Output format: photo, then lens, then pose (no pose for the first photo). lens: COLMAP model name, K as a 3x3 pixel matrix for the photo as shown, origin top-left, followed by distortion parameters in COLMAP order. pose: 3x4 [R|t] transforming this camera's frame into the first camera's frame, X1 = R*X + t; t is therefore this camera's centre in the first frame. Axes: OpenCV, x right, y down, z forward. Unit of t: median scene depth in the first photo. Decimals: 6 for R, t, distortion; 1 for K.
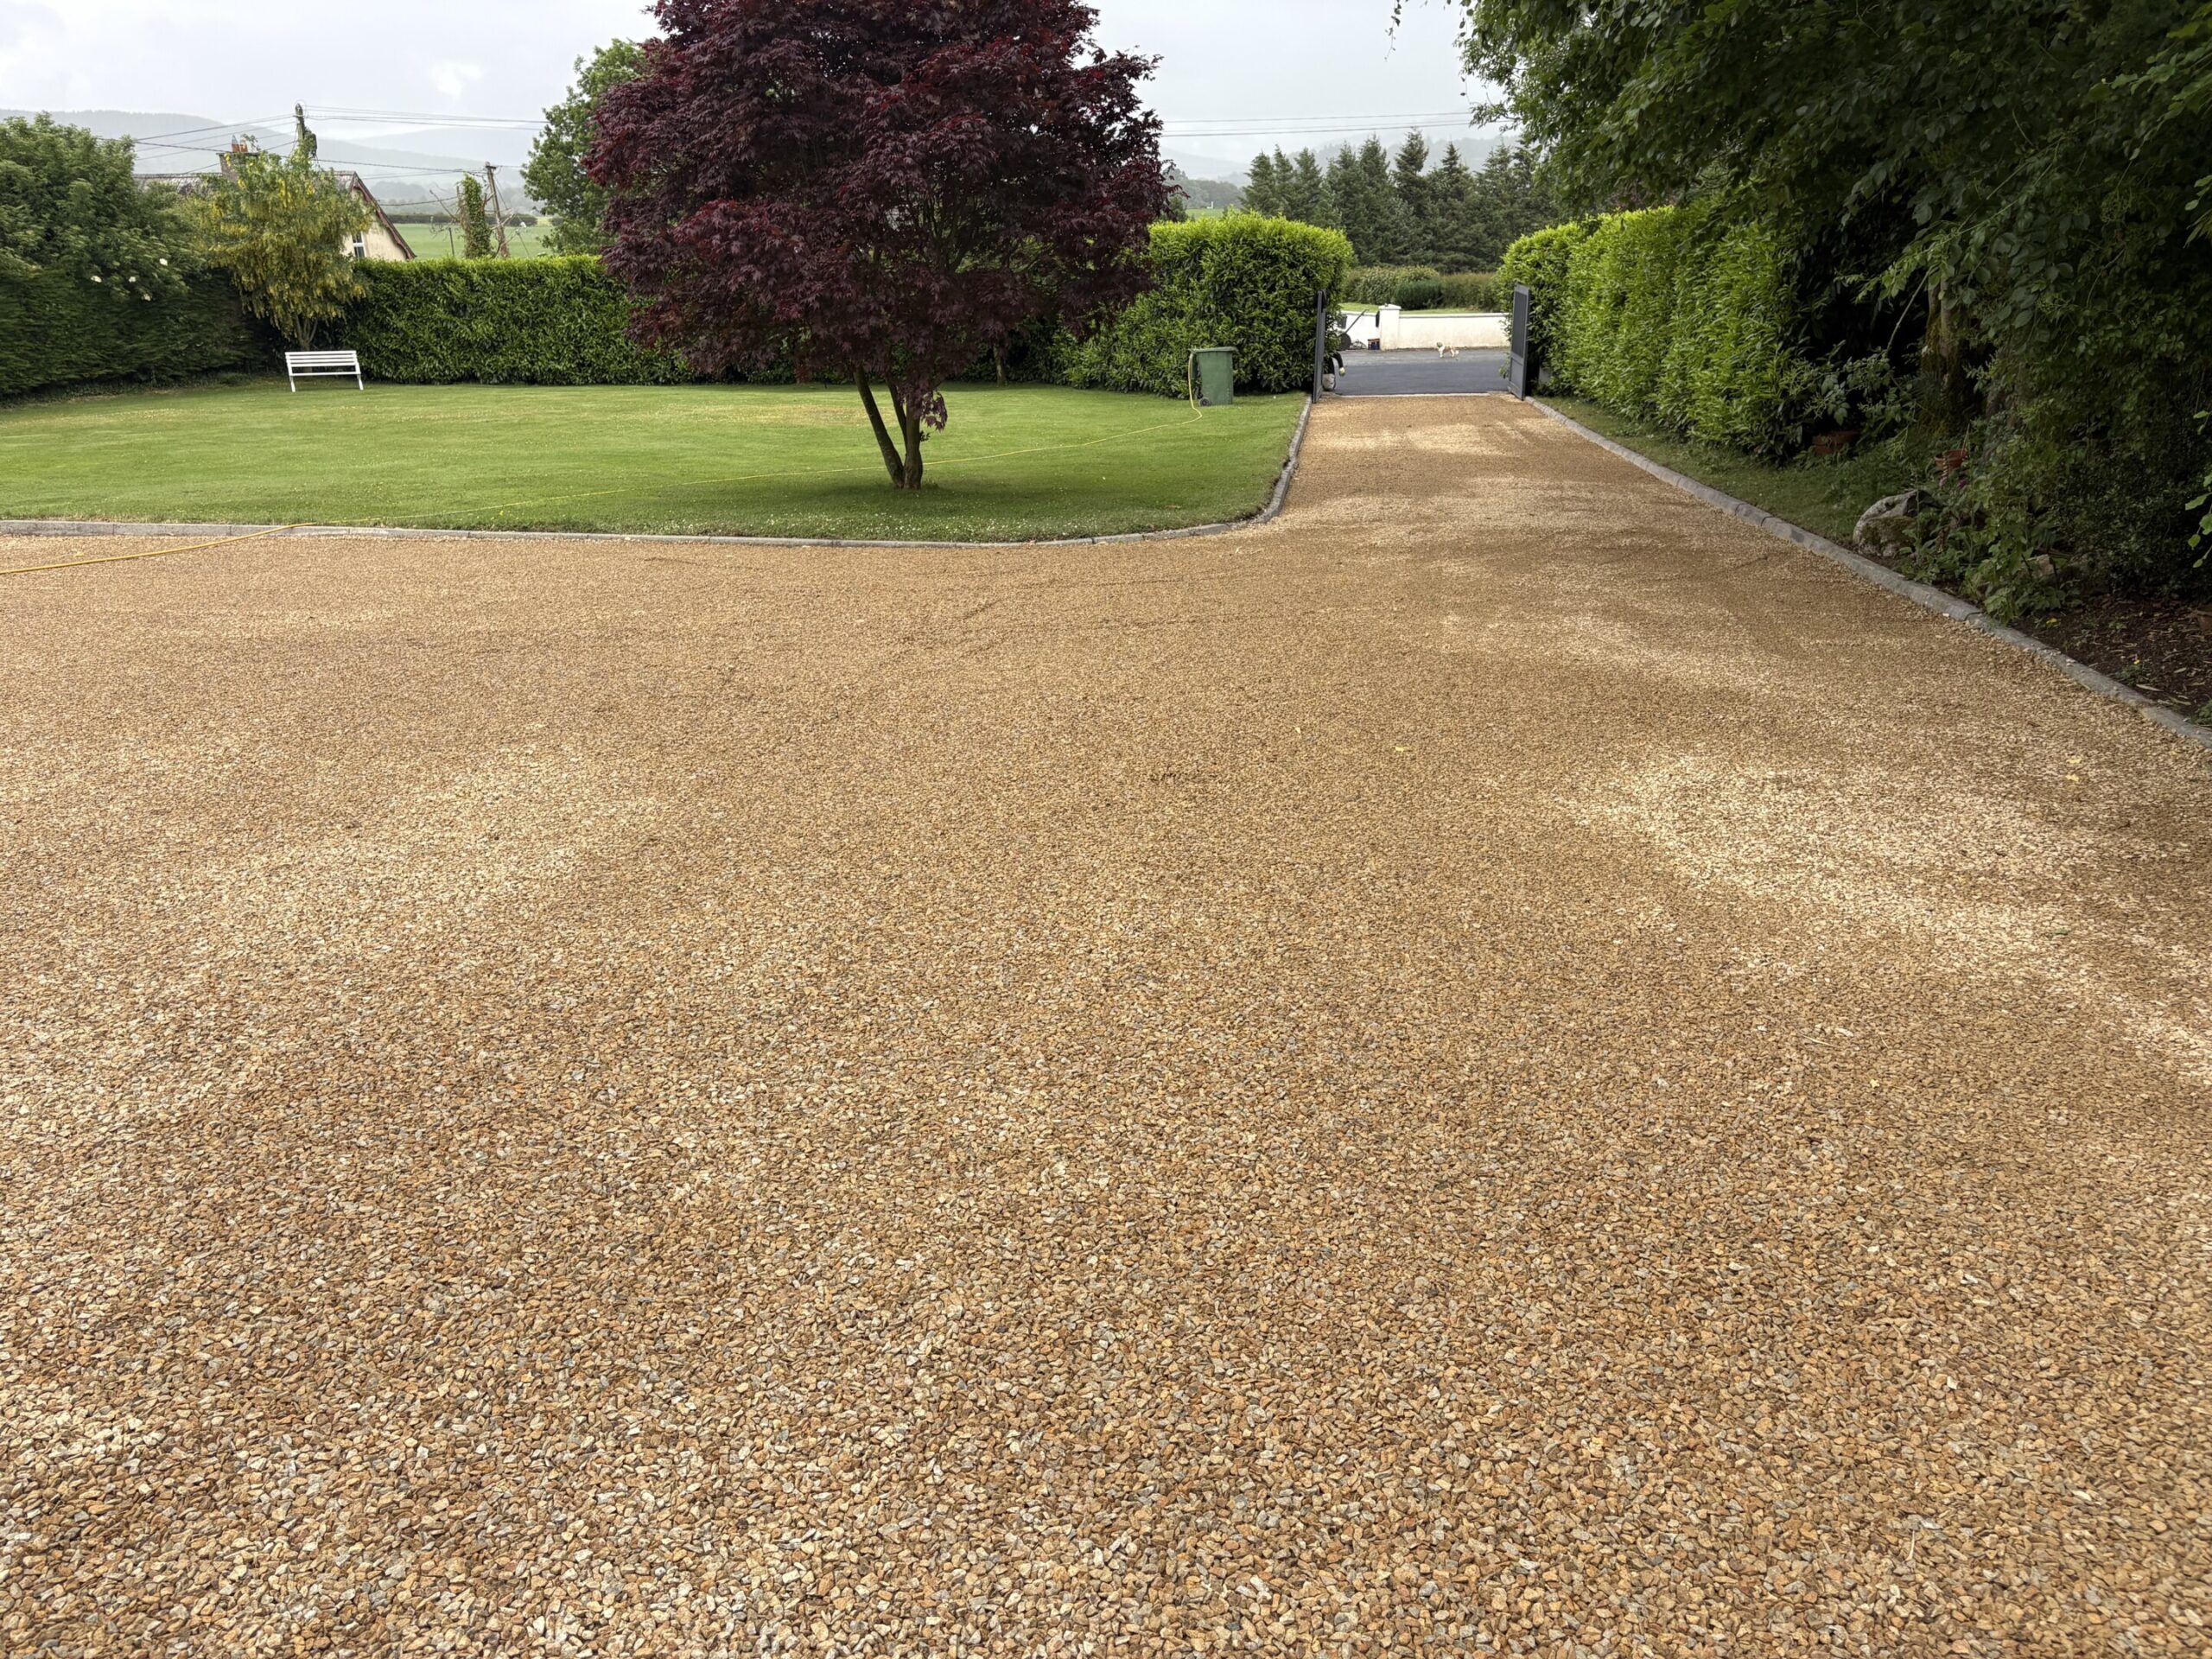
lens RADIAL K [[1651.8, 0, 1106.0], [0, 1651.8, 829.5], [0, 0, 1]] dist [0.006197, -0.003978]
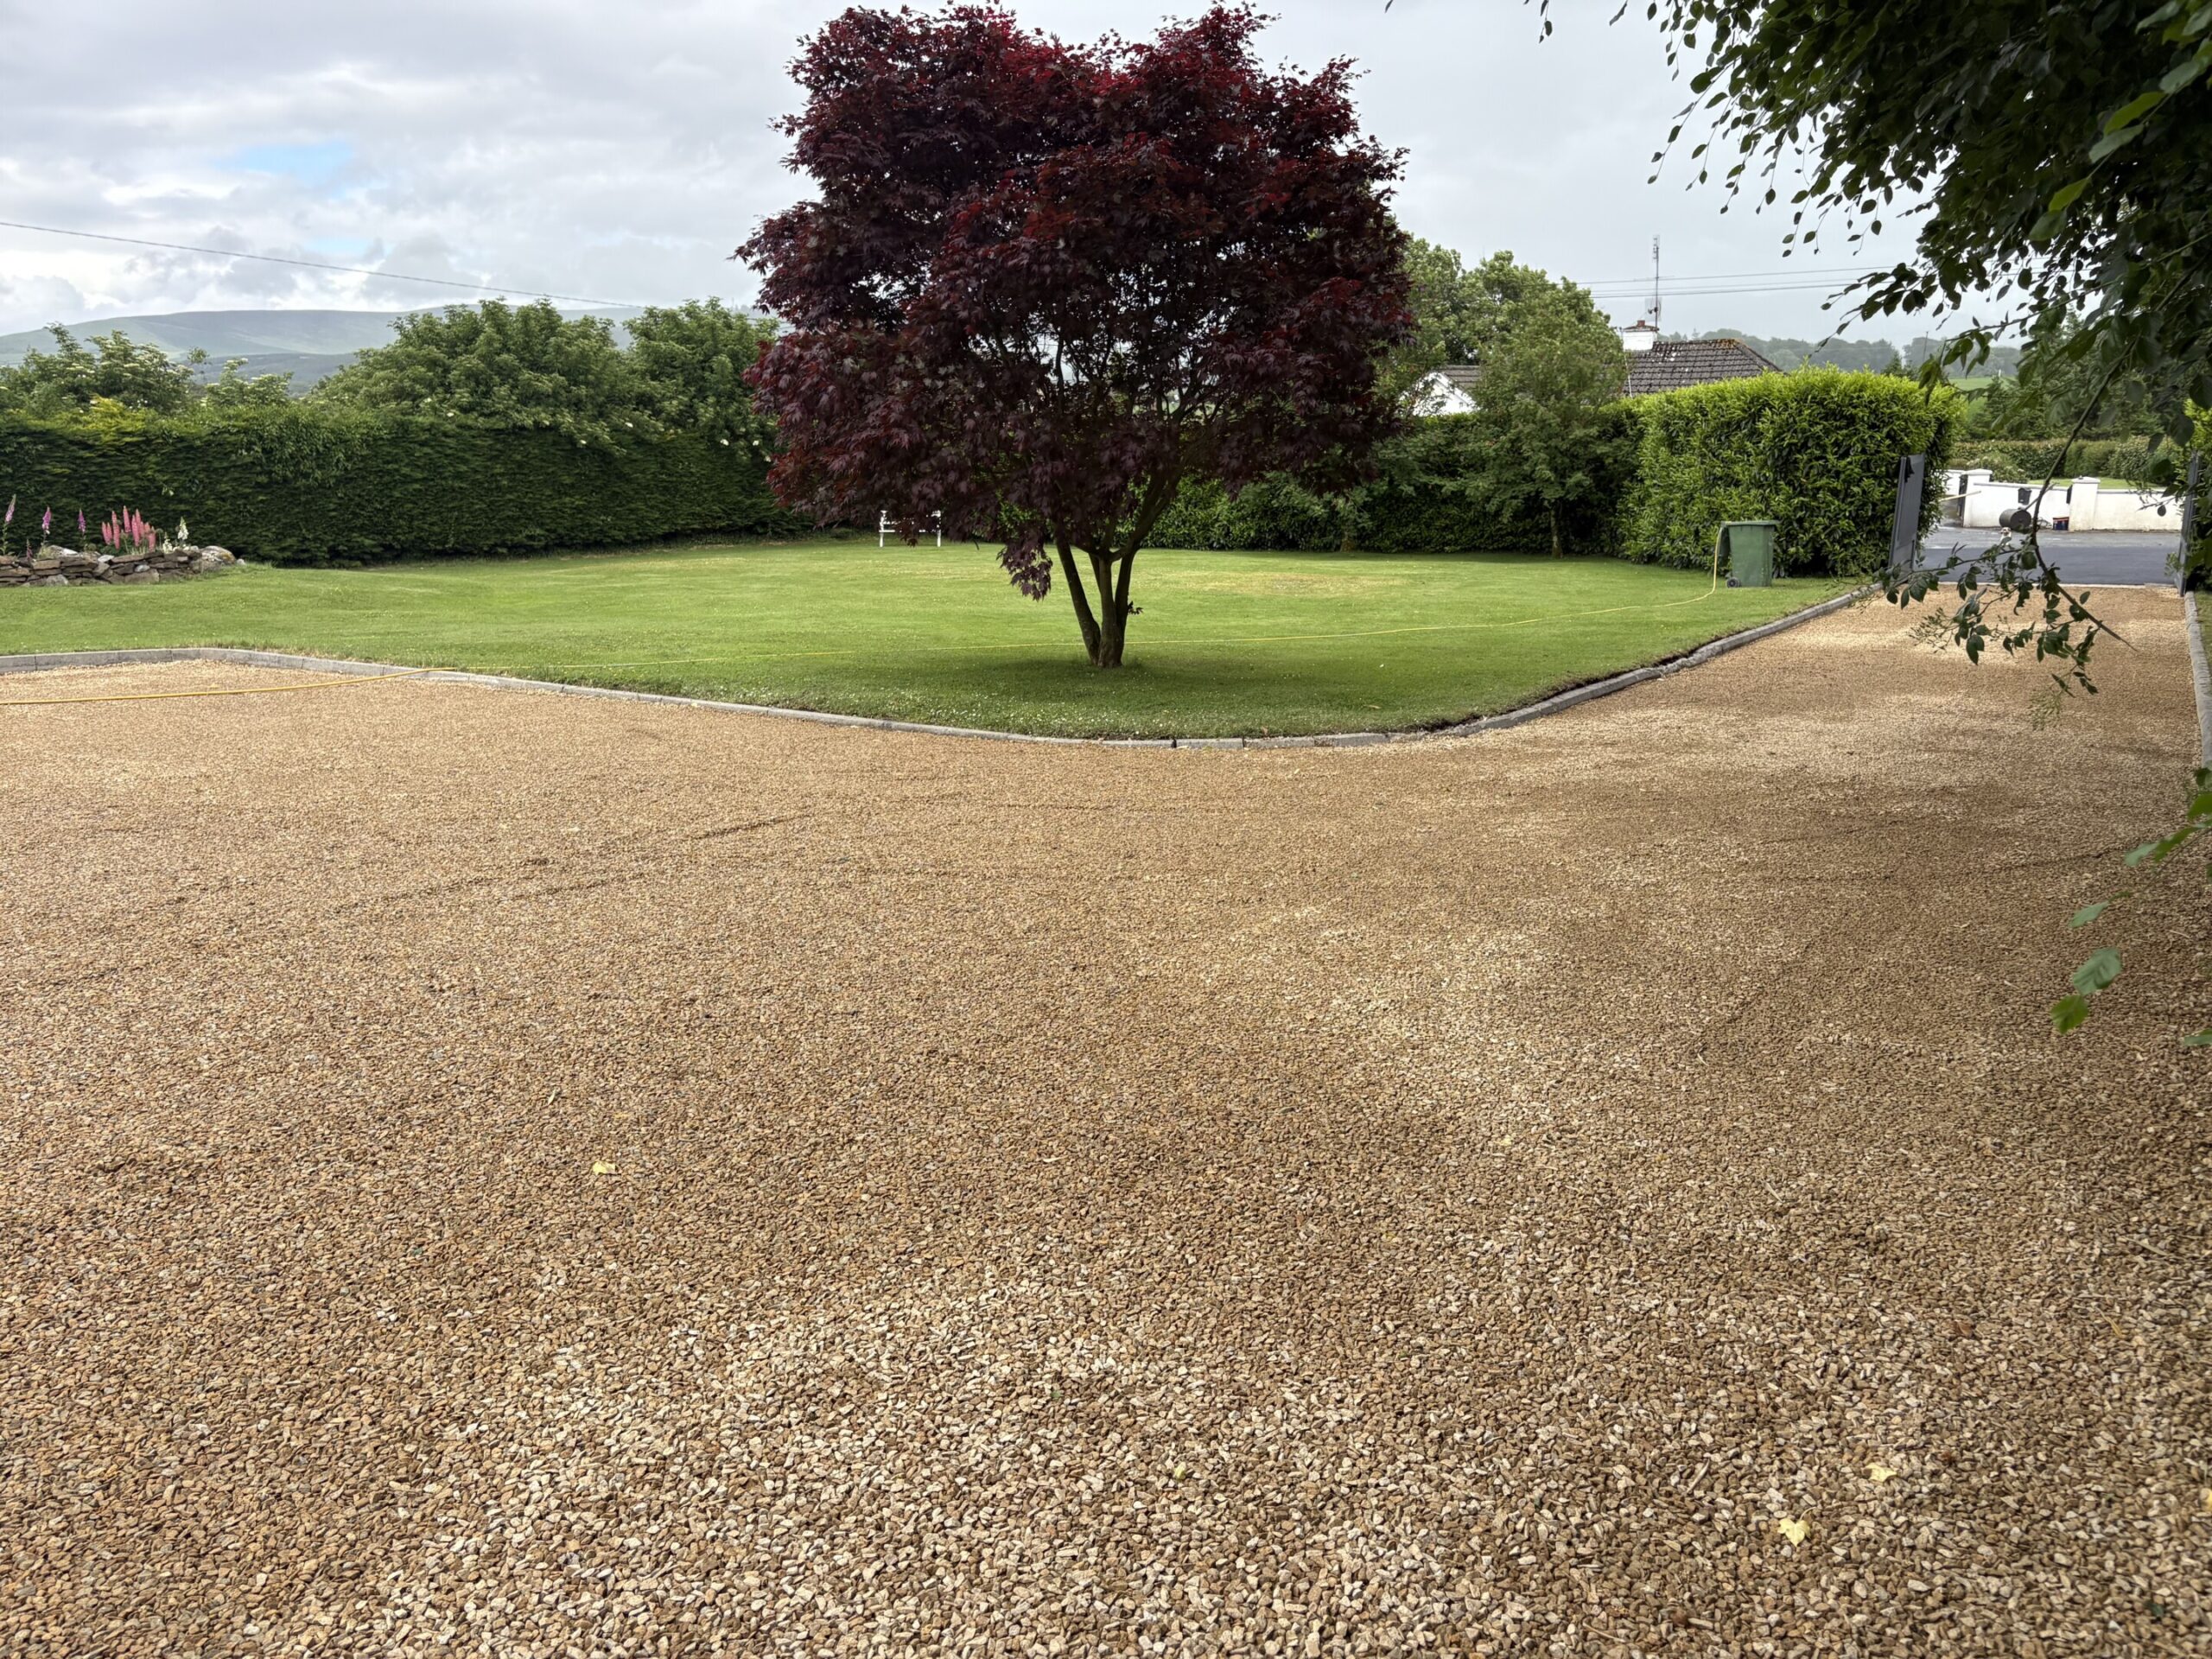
lens RADIAL K [[1655.2, 0, 1115.9], [0, 1655.2, 863.3], [0, 0, 1]] dist [0.028568, -0.006406]
pose [[0.921207, 0.098694, -0.376346, 0.102189], [-0.128199, 0.990271, -0.054110, -0.027243], [0.367344, 0.098094, 0.924898, 0.099602]]
